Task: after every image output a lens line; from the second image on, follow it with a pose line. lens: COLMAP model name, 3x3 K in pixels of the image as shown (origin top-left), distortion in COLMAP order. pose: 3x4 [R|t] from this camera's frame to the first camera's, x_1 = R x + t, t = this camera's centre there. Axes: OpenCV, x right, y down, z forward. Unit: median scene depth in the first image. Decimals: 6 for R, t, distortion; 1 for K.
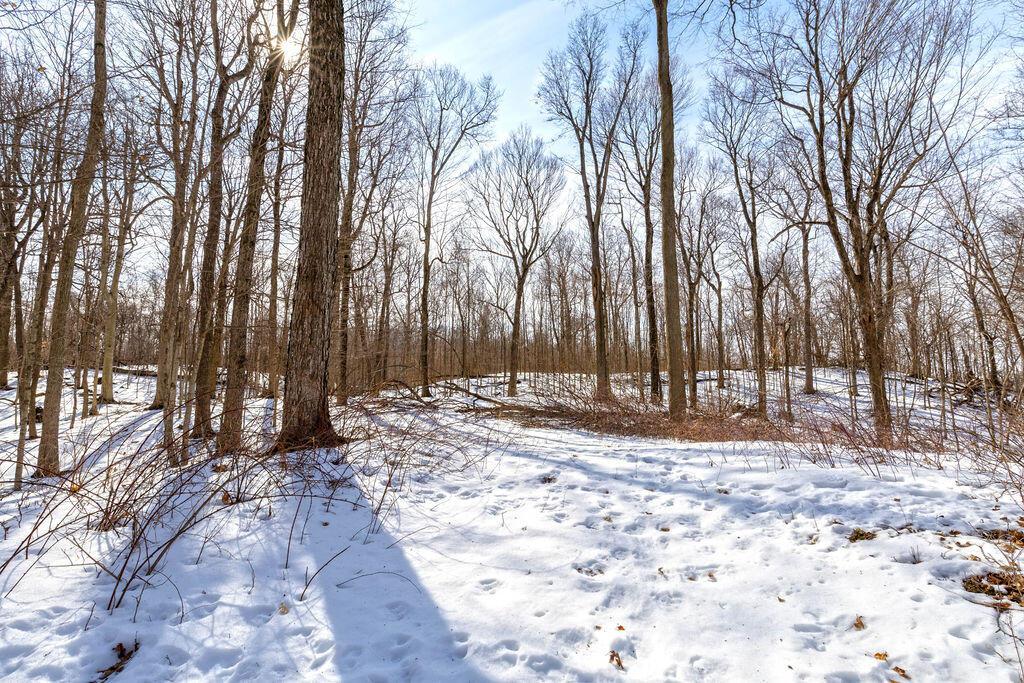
lens RADIAL K [[454.2, 0, 497.2], [0, 454.2, 335.2], [0, 0, 1]] dist [0.003297, 0.000124]
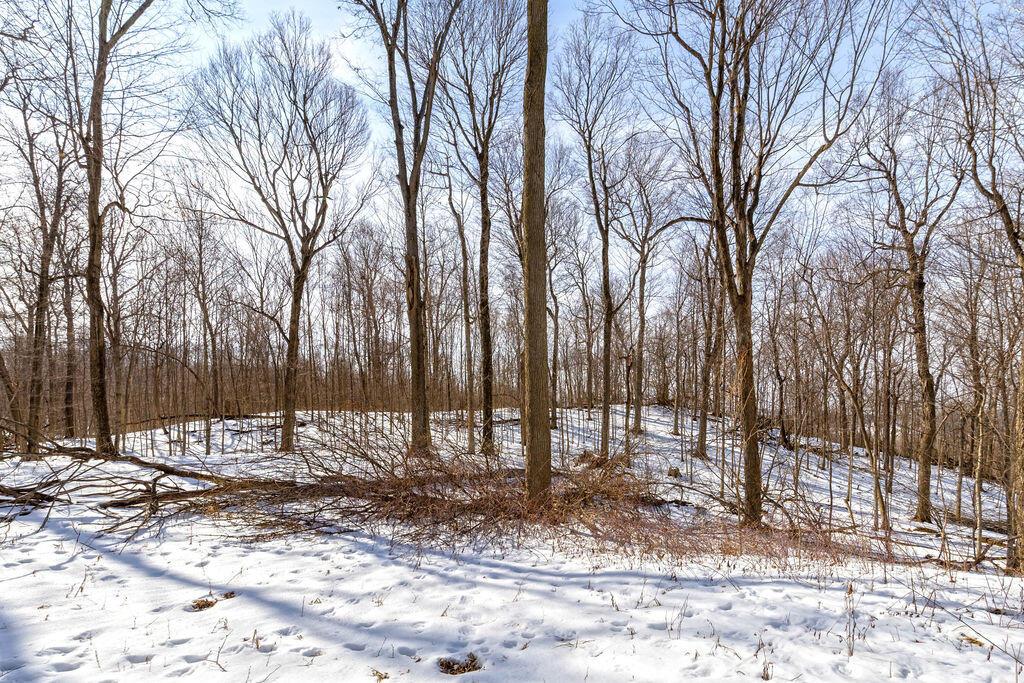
lens RADIAL K [[496.4, 0, 540.2], [0, 496.4, 424.9], [0, 0, 1]] dist [0.002982, -0.000252]
pose [[0.893556, -0.014736, 0.448710, 0.039045], [-0.037931, 0.993410, 0.108160, 0.007099], [-0.447347, -0.113667, 0.887108, 0.172740]]
